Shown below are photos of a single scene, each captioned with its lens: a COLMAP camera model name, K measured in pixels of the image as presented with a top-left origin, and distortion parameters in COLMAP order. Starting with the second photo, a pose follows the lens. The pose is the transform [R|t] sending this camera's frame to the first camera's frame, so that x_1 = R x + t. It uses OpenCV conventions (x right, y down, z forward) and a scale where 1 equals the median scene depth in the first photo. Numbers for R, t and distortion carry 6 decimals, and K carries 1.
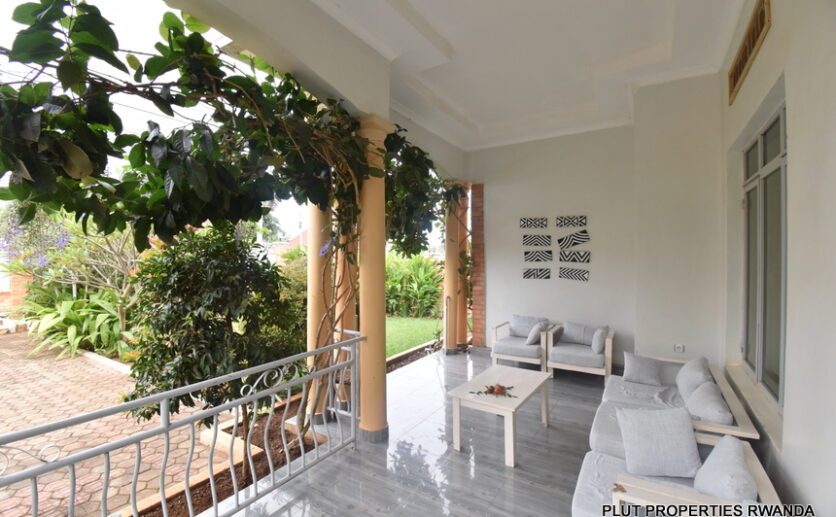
lens RADIAL K [[370.9, 0, 415.6], [0, 370.9, 257.8], [0, 0, 1]] dist [0.022678, -0.026567]
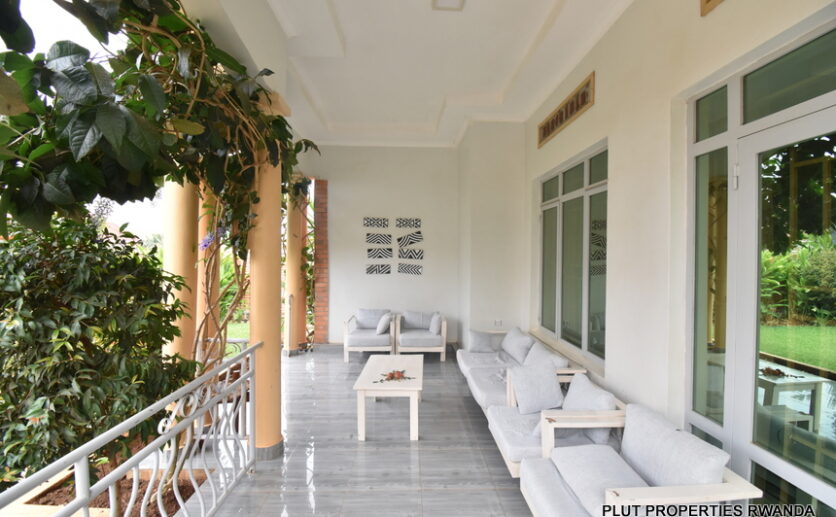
lens RADIAL K [[370.9, 0, 415.6], [0, 370.9, 257.8], [0, 0, 1]] dist [0.022678, -0.026567]
pose [[0.827034, 0.004525, 0.562133, -0.214076], [-0.008518, 0.999954, 0.004482, 0.003590], [-0.562087, -0.008496, 0.827035, 0.044550]]
